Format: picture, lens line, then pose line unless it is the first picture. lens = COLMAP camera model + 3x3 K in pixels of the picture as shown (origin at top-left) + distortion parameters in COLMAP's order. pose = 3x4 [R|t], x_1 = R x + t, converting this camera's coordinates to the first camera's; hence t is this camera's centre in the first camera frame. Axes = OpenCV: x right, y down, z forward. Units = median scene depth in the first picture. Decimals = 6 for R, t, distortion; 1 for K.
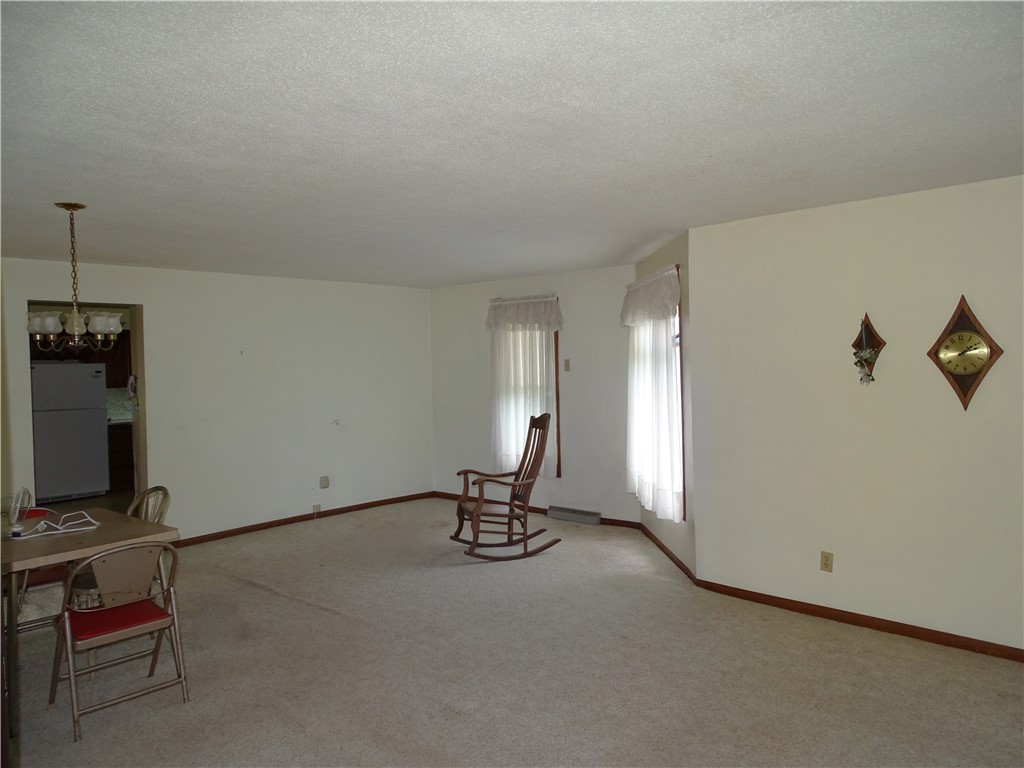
lens RADIAL K [[738.0, 0, 510.0], [0, 738.0, 385.4], [0, 0, 1]] dist [0.014159, -0.002557]
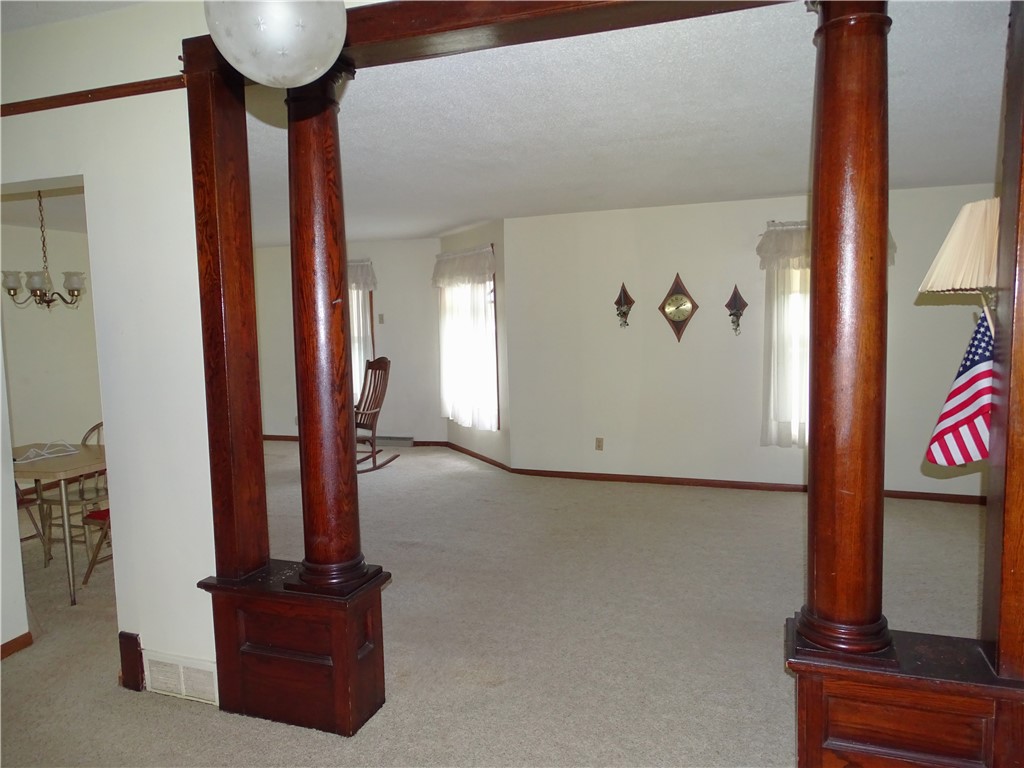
lens RADIAL K [[738.0, 0, 510.0], [0, 738.0, 385.4], [0, 0, 1]] dist [0.014159, -0.002557]
pose [[0.920058, -0.039090, 0.389828, -0.286792], [0.017273, 0.998090, 0.059319, 0.018540], [-0.391402, -0.047843, 0.918975, -0.283419]]
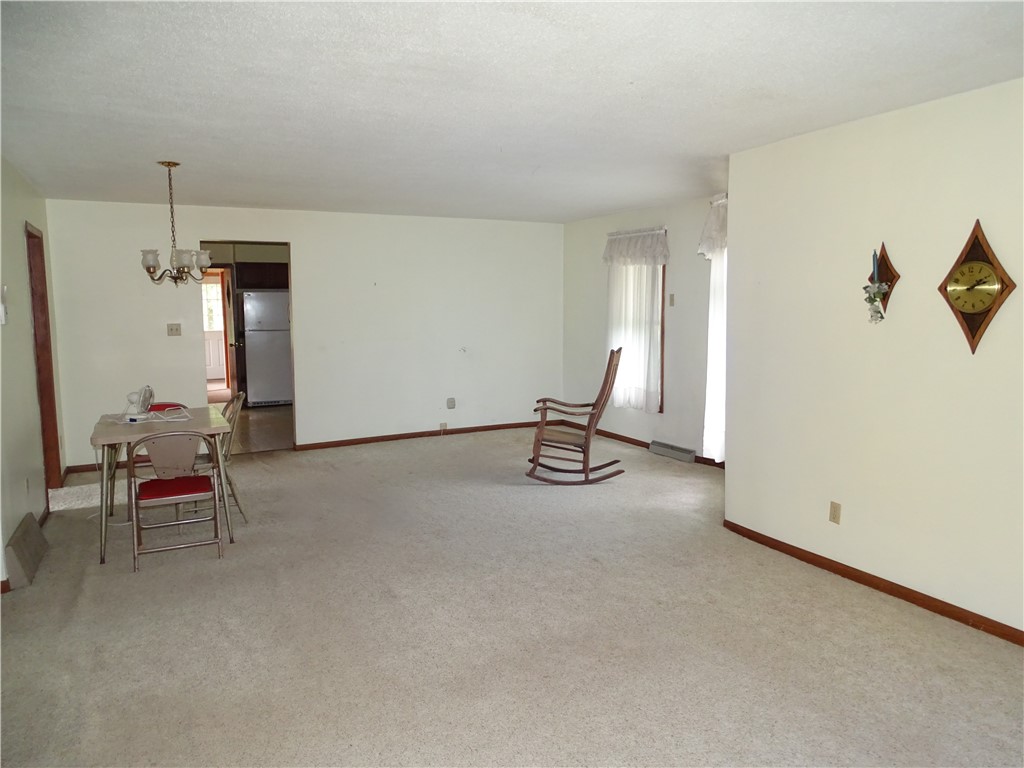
lens RADIAL K [[732.4, 0, 512.0], [0, 732.4, 384.0], [0, 0, 1]] dist [-0.002495, -0.000693]
pose [[0.940515, 0.051845, -0.335772, 0.293830], [-0.023225, 0.995788, 0.088700, 0.003646], [0.338956, -0.075625, 0.937758, 0.008316]]
